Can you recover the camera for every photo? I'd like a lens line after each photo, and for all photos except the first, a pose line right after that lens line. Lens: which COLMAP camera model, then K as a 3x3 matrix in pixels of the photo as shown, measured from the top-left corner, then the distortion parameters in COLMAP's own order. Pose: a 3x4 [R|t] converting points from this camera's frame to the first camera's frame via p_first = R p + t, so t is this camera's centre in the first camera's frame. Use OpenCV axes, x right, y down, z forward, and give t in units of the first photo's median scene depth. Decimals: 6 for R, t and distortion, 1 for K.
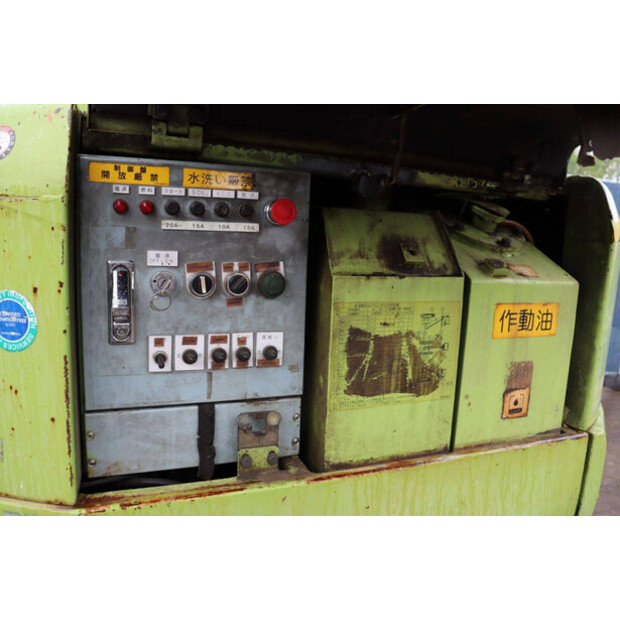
lens RADIAL K [[507.0, 0, 311.9], [0, 507.0, 307.2], [0, 0, 1]] dist [-0.162531, 0.126934]
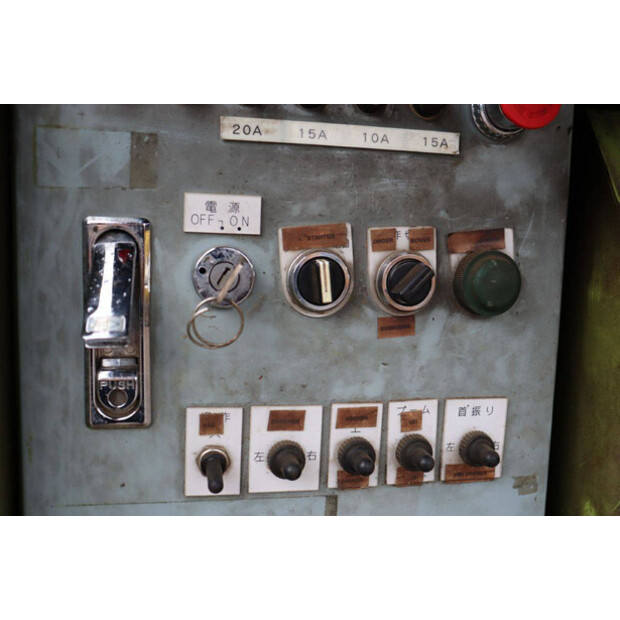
lens RADIAL K [[637.6, 0, 316.5], [0, 637.6, 312.0], [0, 0, 1]] dist [-0.074742, 0.000000]
pose [[0.987821, 0.013030, -0.155050, -0.141992], [-0.015782, 0.999739, -0.016530, -0.012459], [0.154794, 0.018775, 0.987768, 0.498877]]
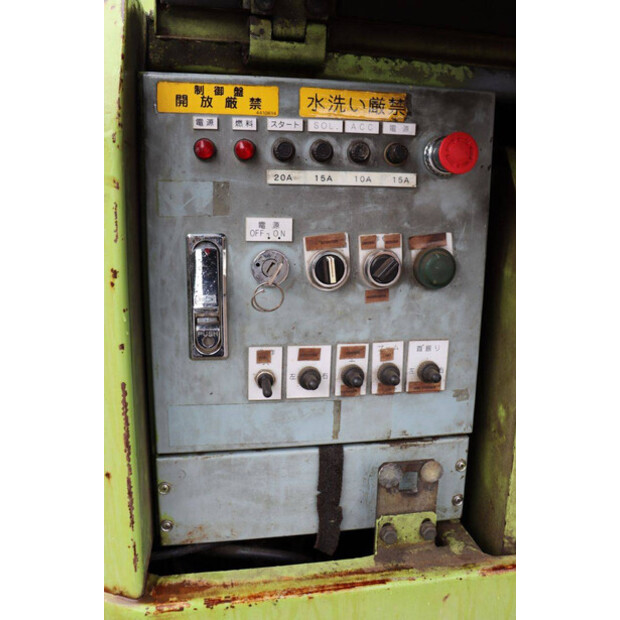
lens RADIAL K [[565.8, 0, 305.1], [0, 565.8, 307.2], [0, 0, 1]] dist [-0.127586, 0.125712]
pose [[0.980204, 0.014977, -0.197423, -0.103424], [-0.004108, 0.998459, 0.055349, -0.036354], [0.197947, -0.053442, 0.978755, 0.276431]]
